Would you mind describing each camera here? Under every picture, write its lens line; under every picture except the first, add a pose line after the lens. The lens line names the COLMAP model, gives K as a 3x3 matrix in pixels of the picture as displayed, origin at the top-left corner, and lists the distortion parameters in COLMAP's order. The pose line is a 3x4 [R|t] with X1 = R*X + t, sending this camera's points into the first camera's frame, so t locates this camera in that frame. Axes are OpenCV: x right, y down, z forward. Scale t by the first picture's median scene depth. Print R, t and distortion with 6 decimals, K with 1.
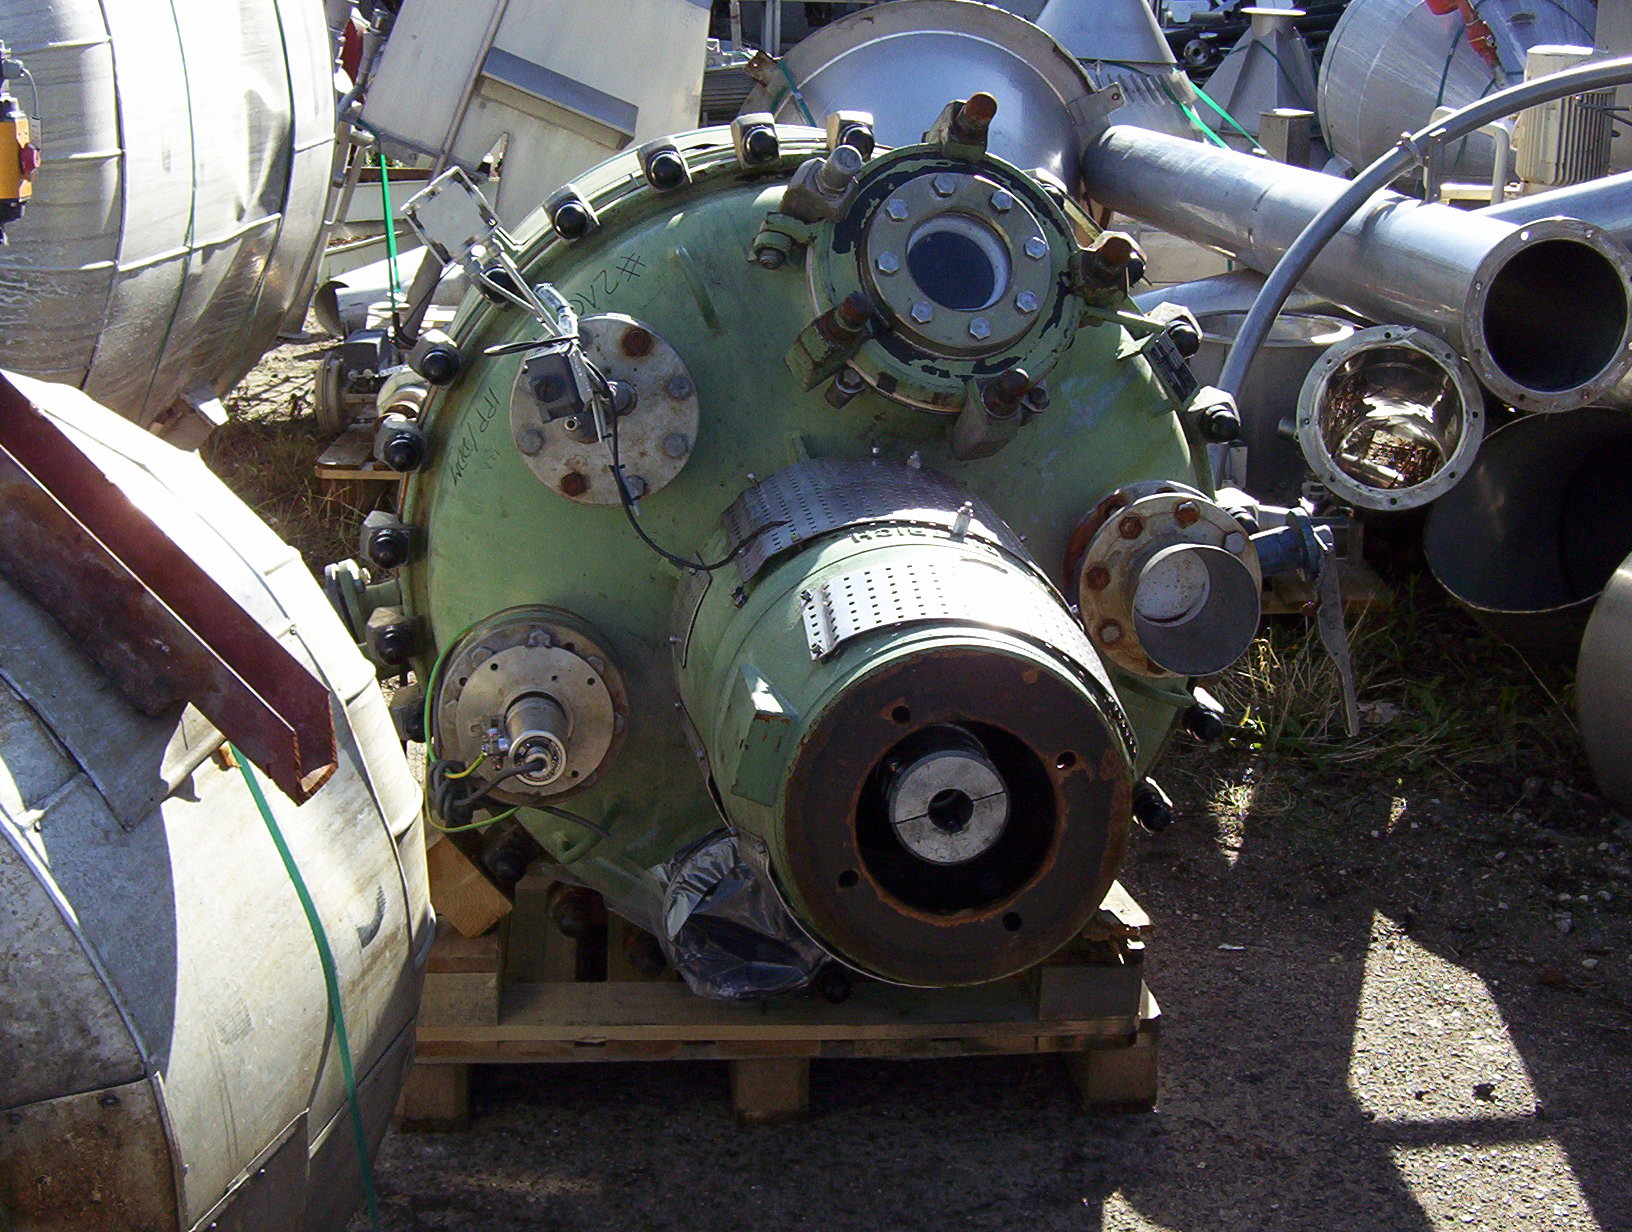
lens RADIAL K [[2477.9, 0, 816.6], [0, 2477.9, 615.3], [0, 0, 1]] dist [-0.130780, 0.000000]
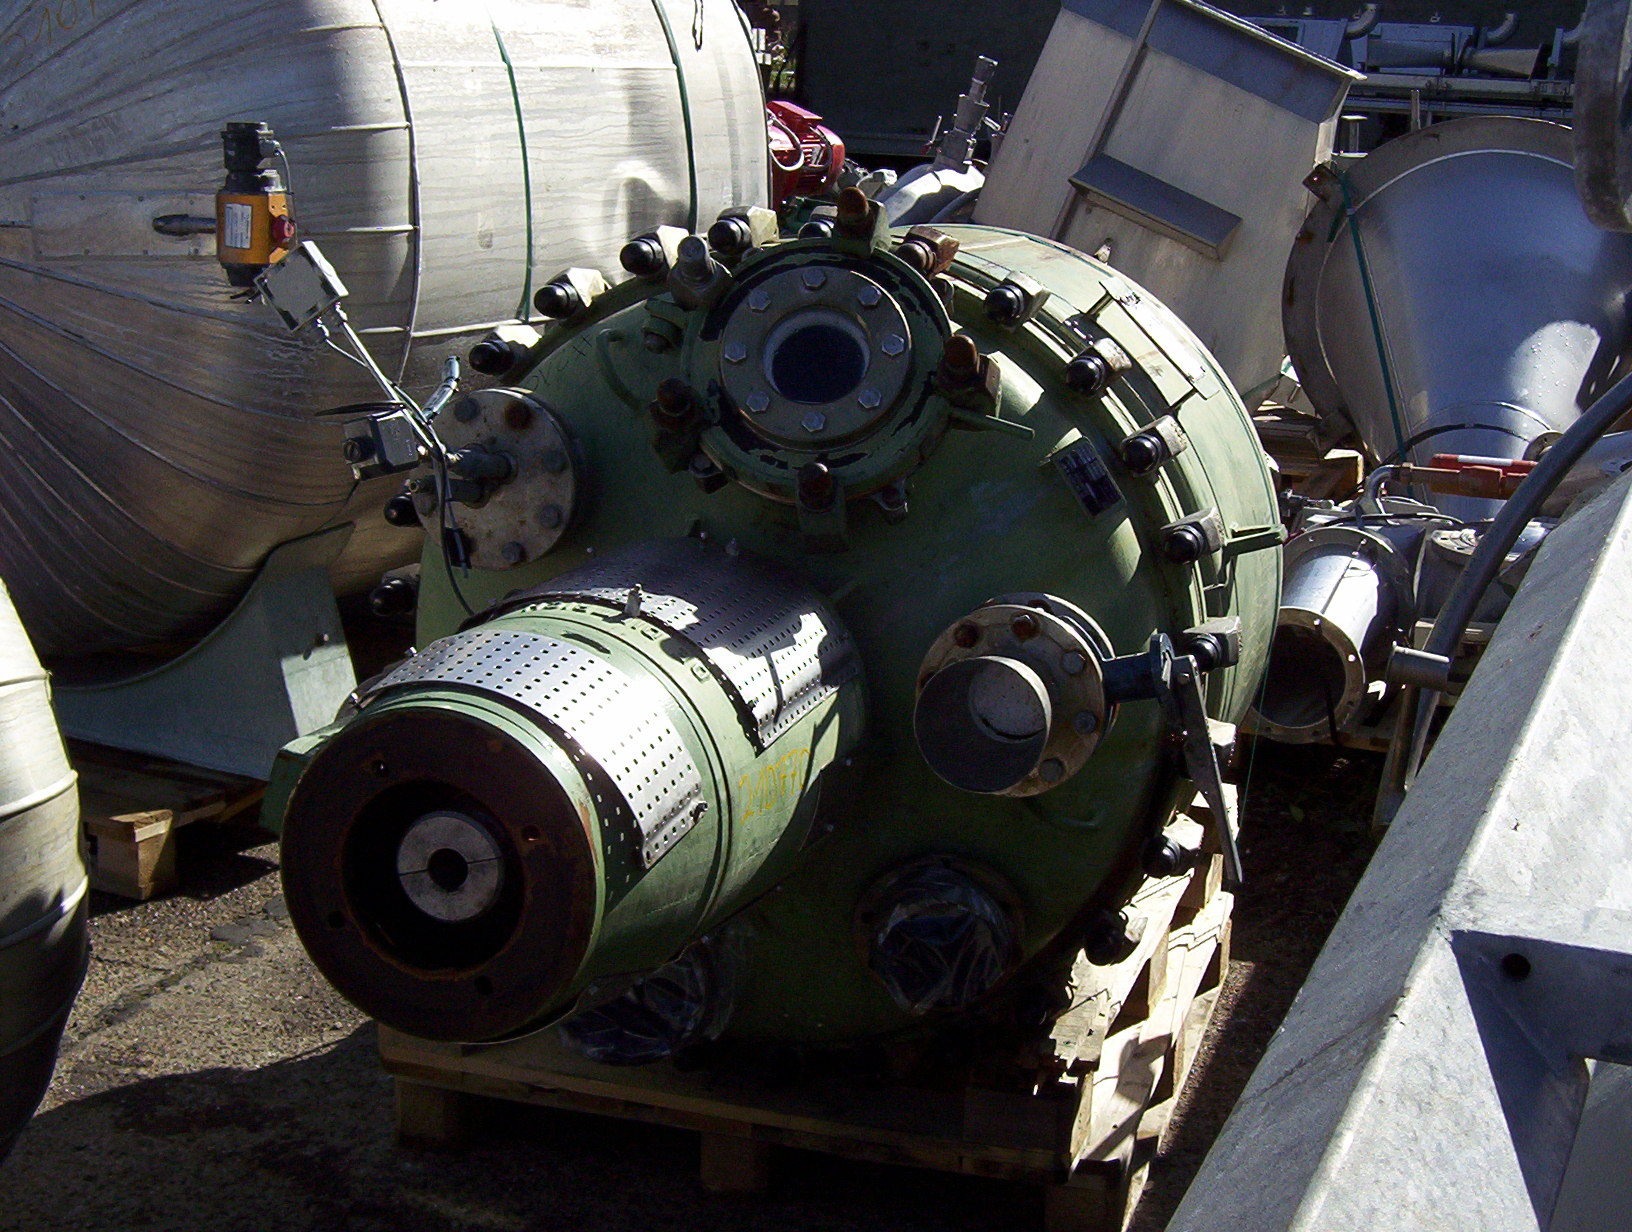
lens RADIAL K [[2477.9, 0, 817.2], [0, 2477.9, 616.3], [0, 0, 1]] dist [-0.130780, 0.000000]
pose [[0.924639, 0.089915, -0.370079, 0.382723], [-0.106294, 0.994044, -0.024060, -0.011879], [0.365711, 0.061584, 0.928689, 0.064657]]
